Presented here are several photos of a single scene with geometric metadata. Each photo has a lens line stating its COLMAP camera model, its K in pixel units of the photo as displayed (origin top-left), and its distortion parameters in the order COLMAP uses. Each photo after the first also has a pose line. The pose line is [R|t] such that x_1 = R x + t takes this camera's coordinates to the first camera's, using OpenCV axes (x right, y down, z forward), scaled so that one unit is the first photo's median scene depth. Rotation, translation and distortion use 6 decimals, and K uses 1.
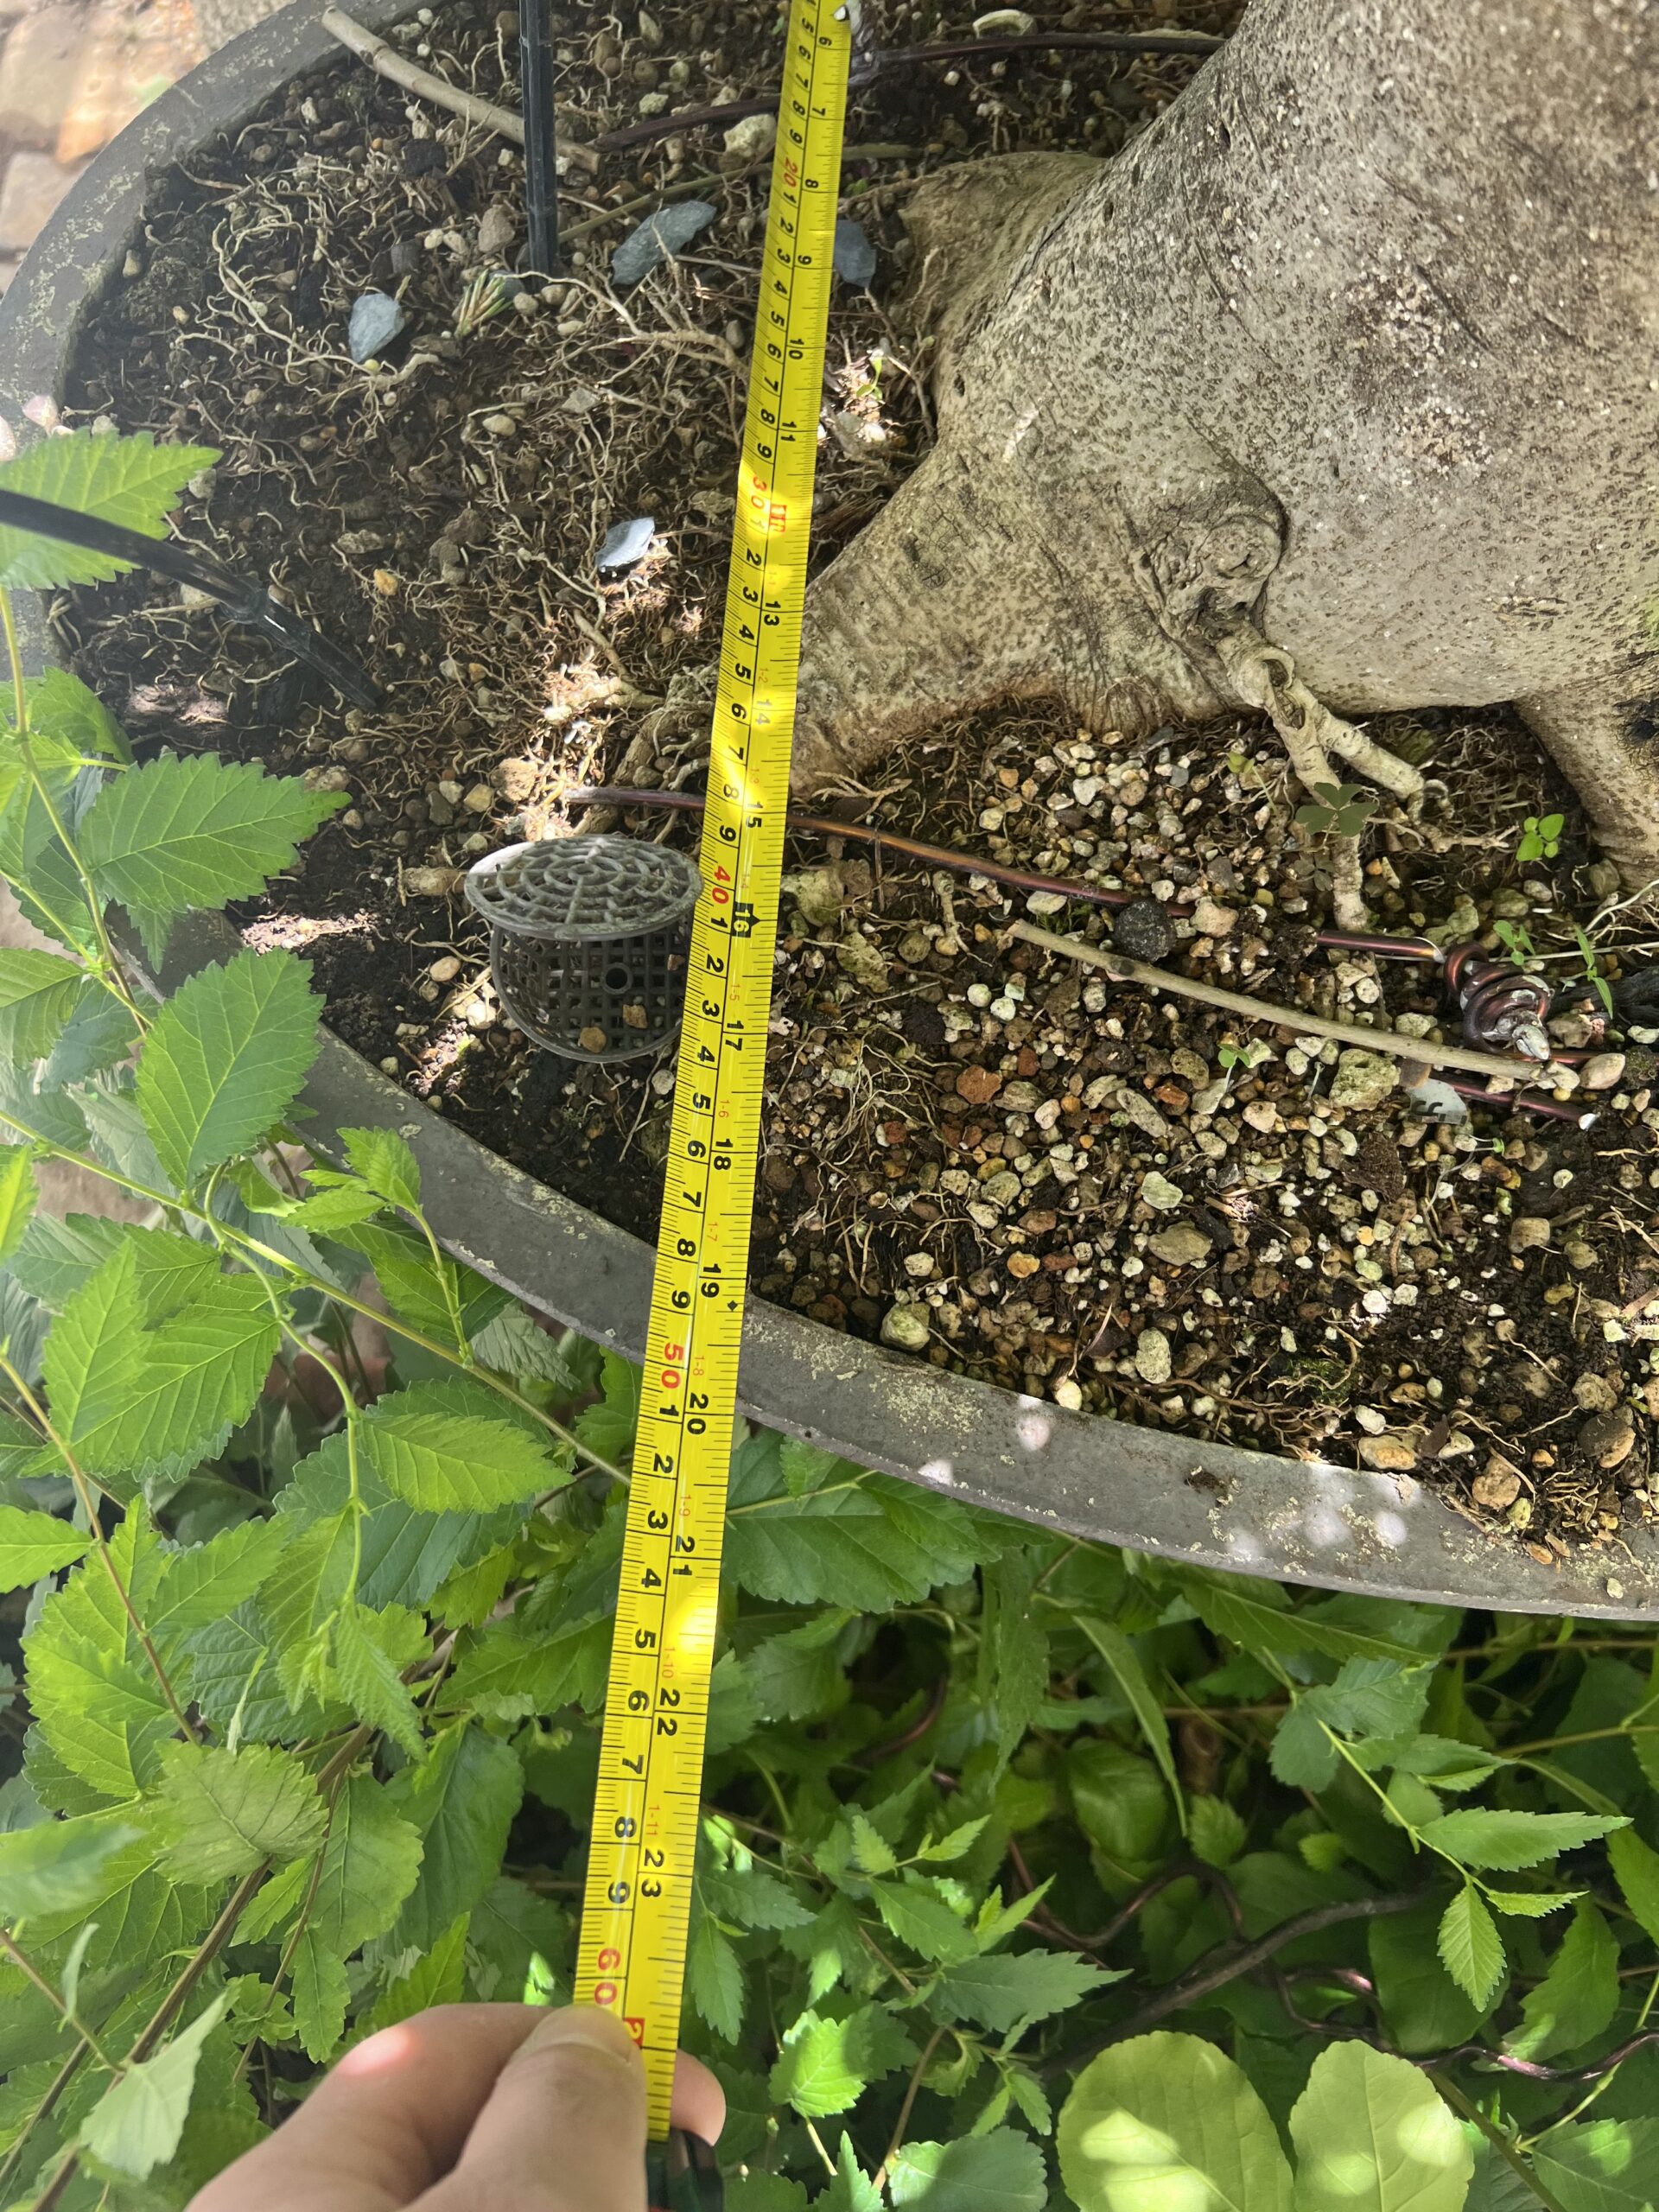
lens RADIAL K [[1695.5, 0, 827.6], [0, 1695.5, 1086.6], [0, 0, 1]] dist [0.031149, -0.059479]
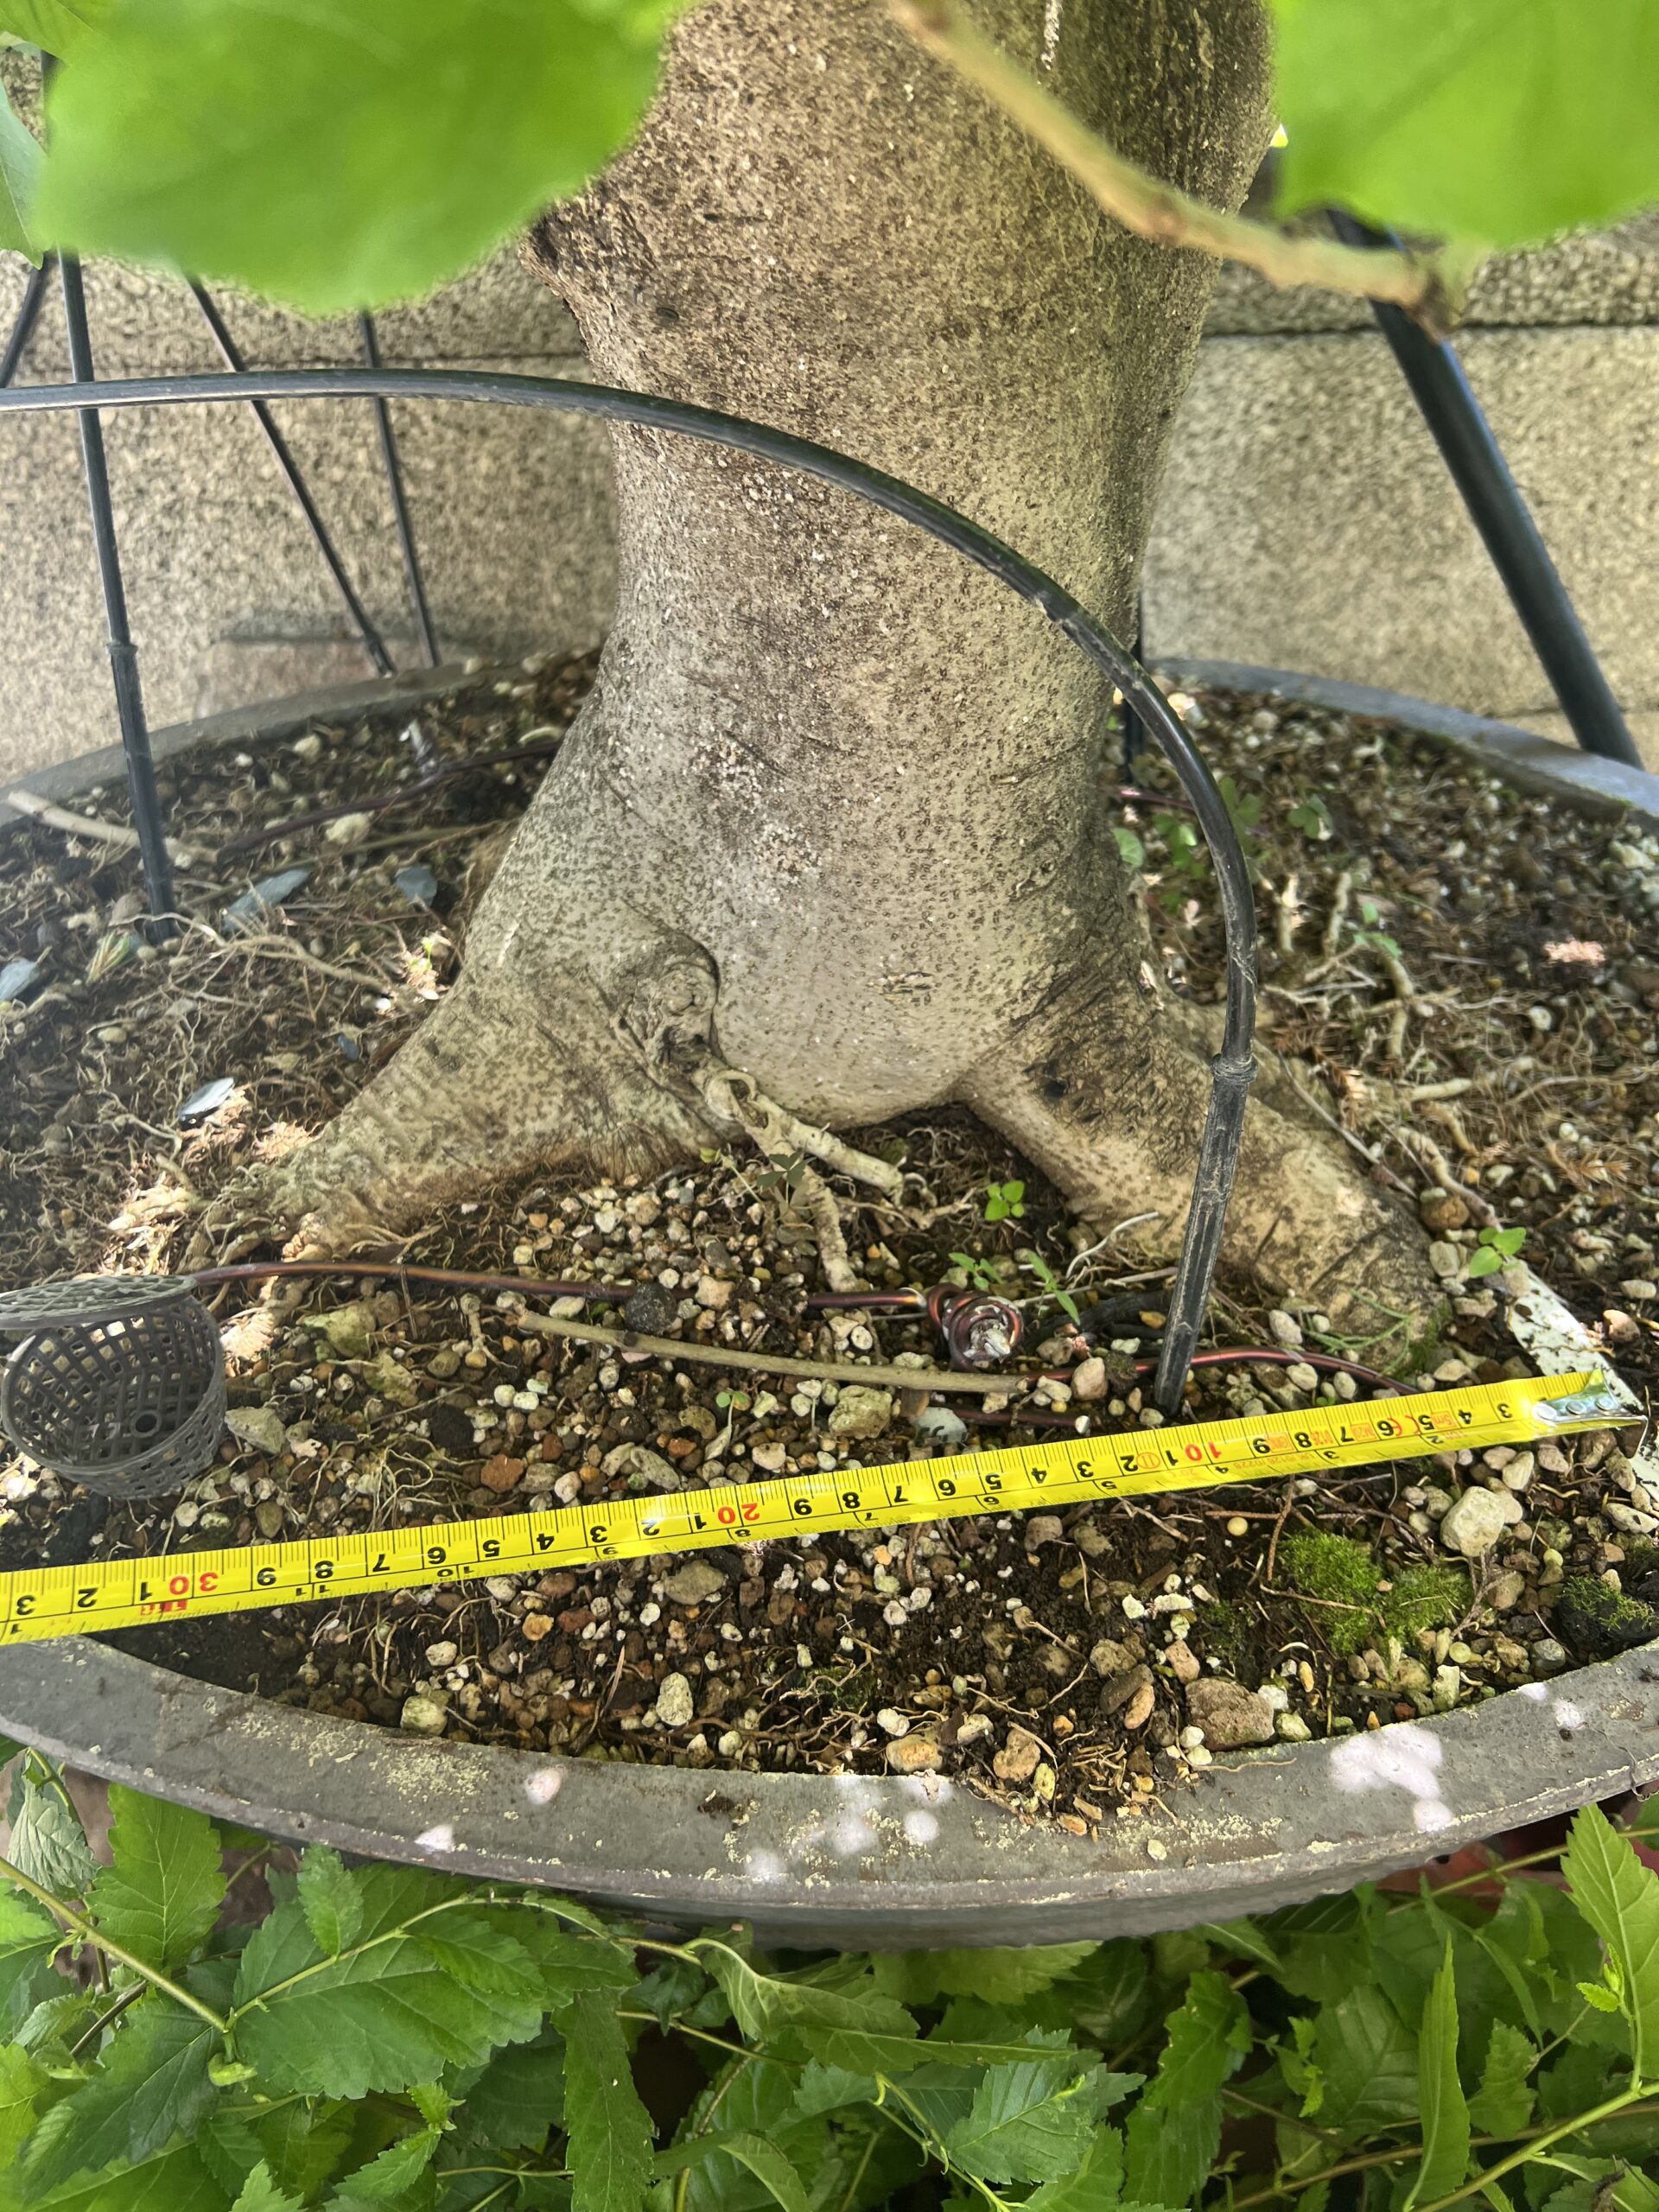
lens RADIAL K [[1680.1, 0, 834.4], [0, 1680.1, 1120.5], [0, 0, 1]] dist [0.125360, -0.341896]
pose [[0.989741, -0.121074, 0.075851, 0.240649], [0.142367, 0.880361, -0.452434, 0.309142], [-0.011998, 0.458591, 0.888567, -0.012965]]
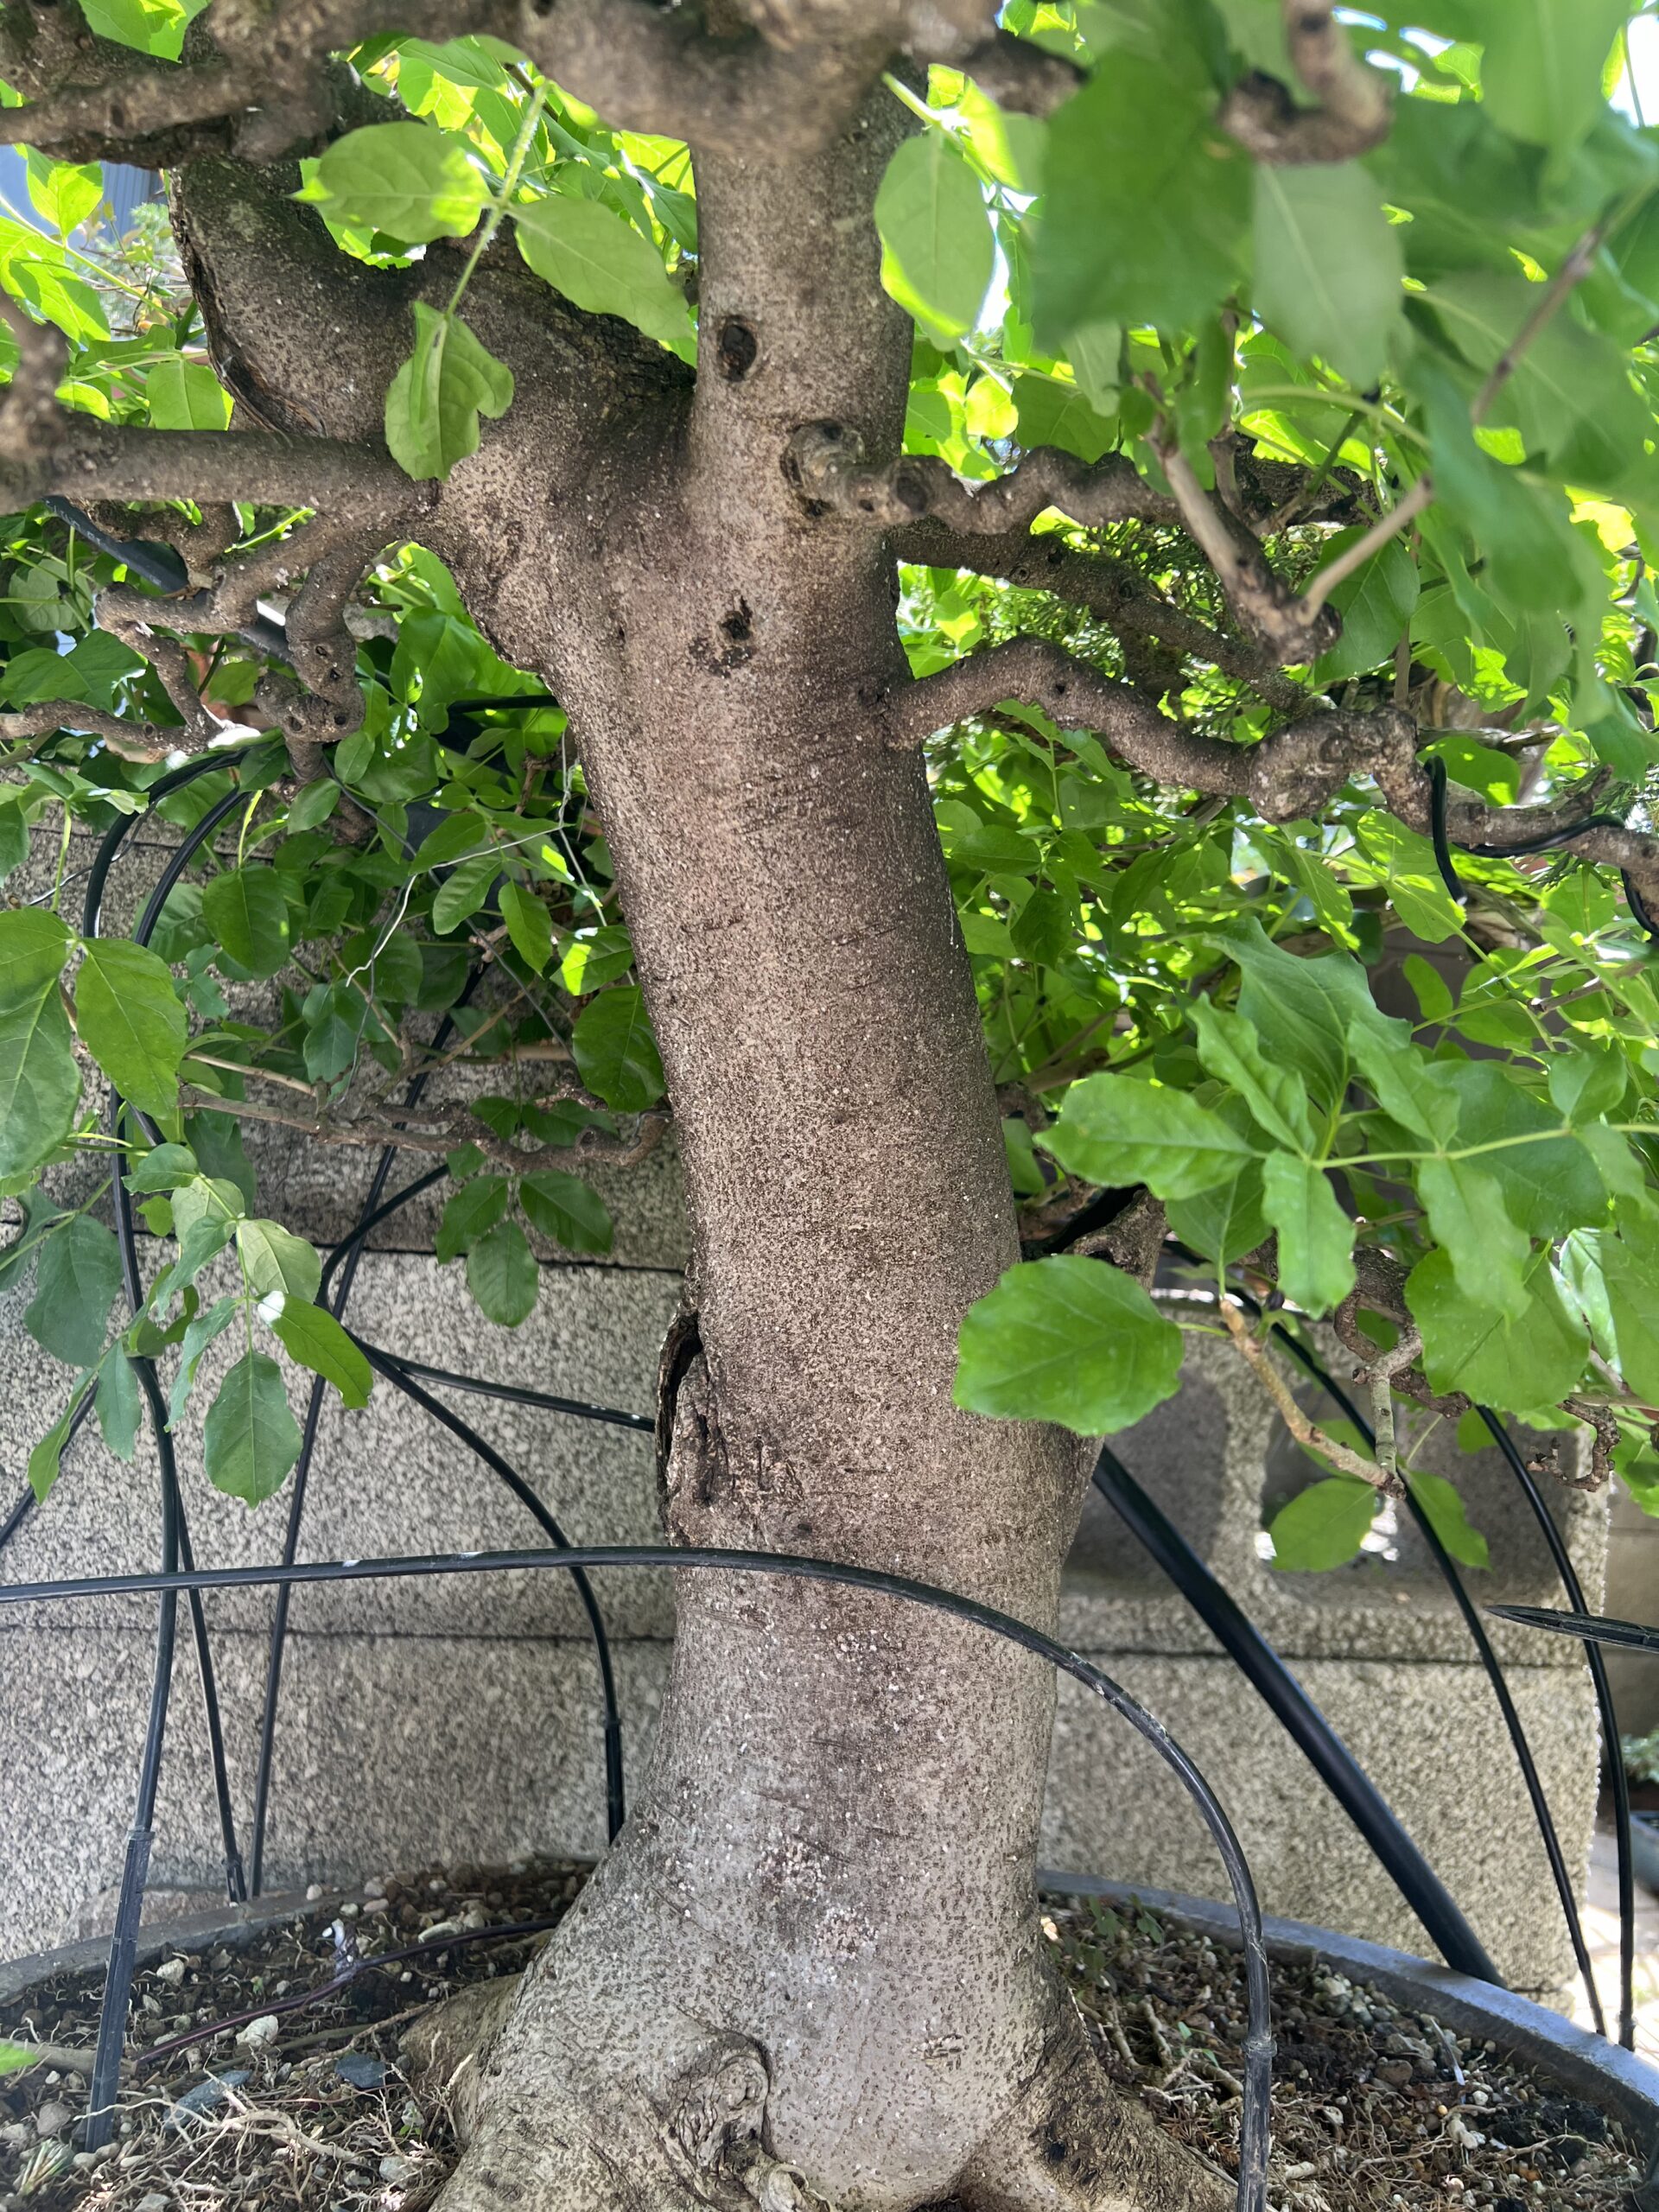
lens RADIAL K [[1682.4, 0, 836.5], [0, 1682.4, 1113.9], [0, 0, 1]] dist [0.023948, -0.035104]
pose [[0.899407, 0.060852, 0.432855, -0.316510], [0.388027, 0.344774, -0.854732, 0.593894], [-0.201249, 0.936711, 0.286480, -0.135353]]
